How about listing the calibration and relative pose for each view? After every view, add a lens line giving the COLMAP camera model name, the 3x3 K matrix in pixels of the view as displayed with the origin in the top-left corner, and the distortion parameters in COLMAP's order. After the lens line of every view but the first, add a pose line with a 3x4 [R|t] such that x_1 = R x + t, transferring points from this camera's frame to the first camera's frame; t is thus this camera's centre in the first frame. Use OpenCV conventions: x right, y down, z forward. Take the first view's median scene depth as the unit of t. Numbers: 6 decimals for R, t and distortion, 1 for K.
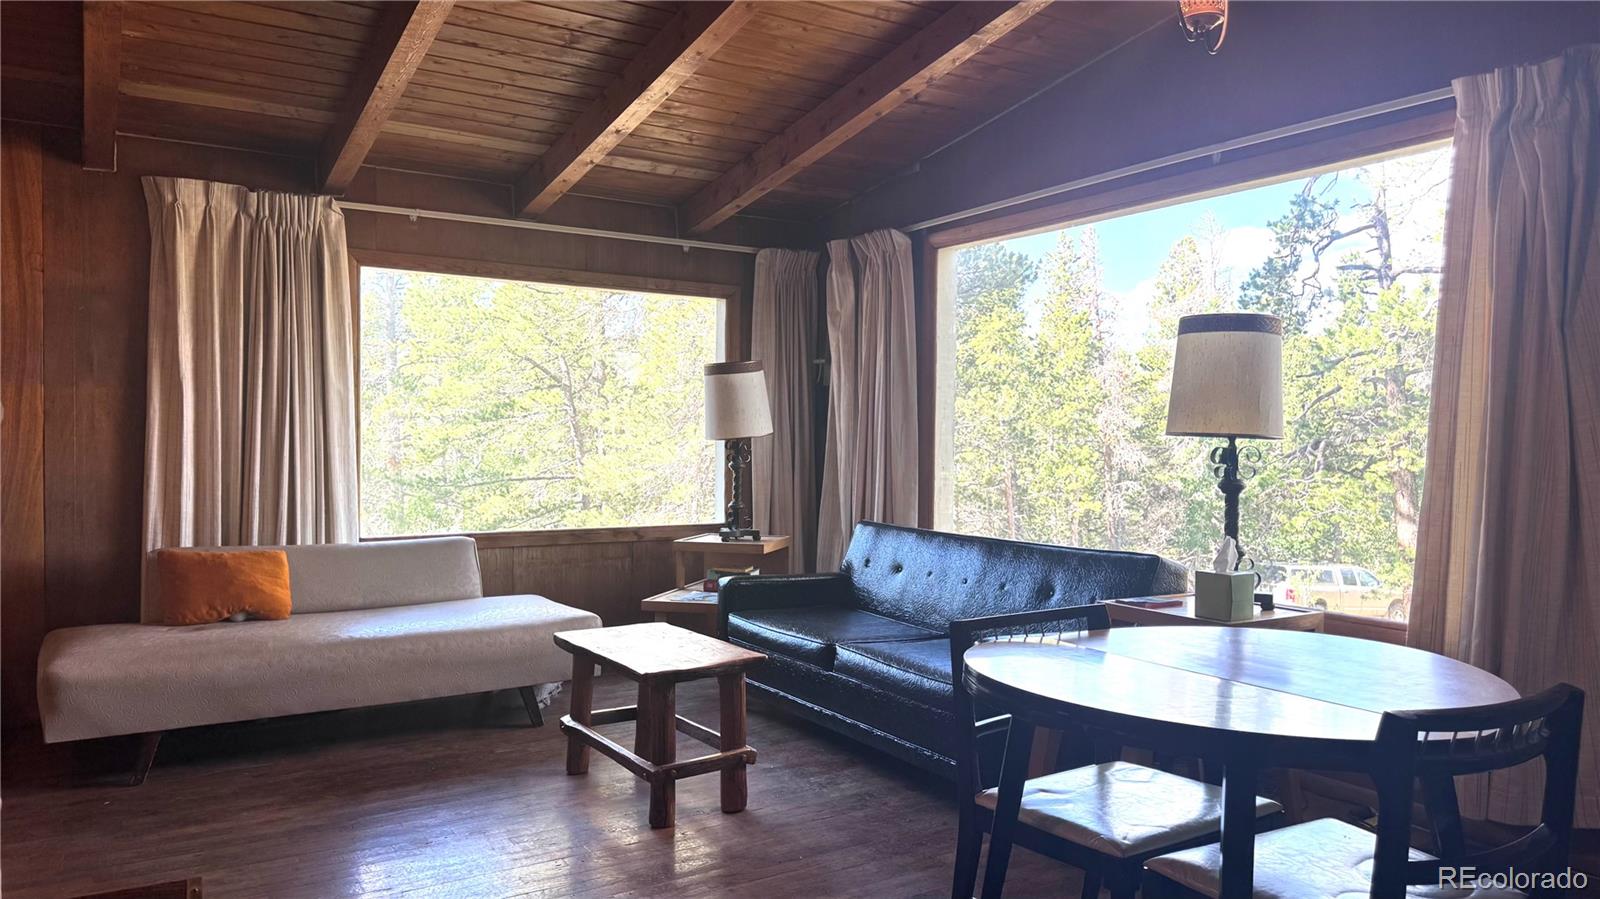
lens RADIAL K [[1174.5, 0, 801.9], [0, 1174.5, 442.6], [0, 0, 1]] dist [-0.007314, -0.011115]
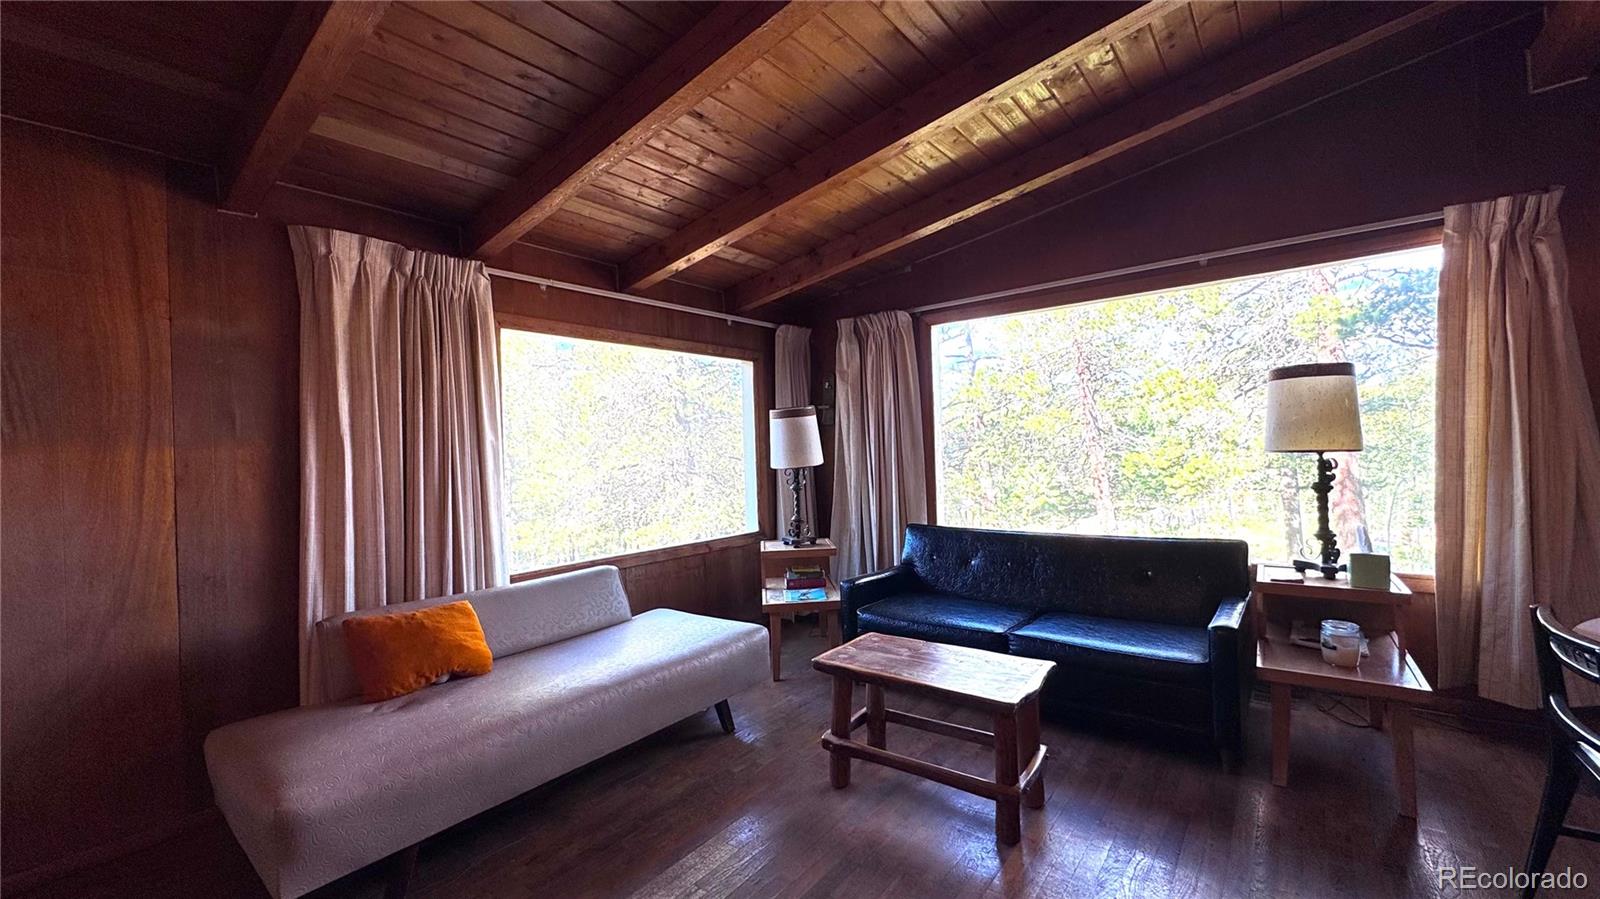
lens RADIAL K [[679.1, 0, 799.2], [0, 679.1, 434.2], [0, 0, 1]] dist [-0.001584, 0.000024]
pose [[0.937739, -0.032771, 0.345792, -0.359710], [0.044324, 0.998690, -0.025553, -0.023865], [-0.344502, 0.039289, 0.937963, 0.333004]]
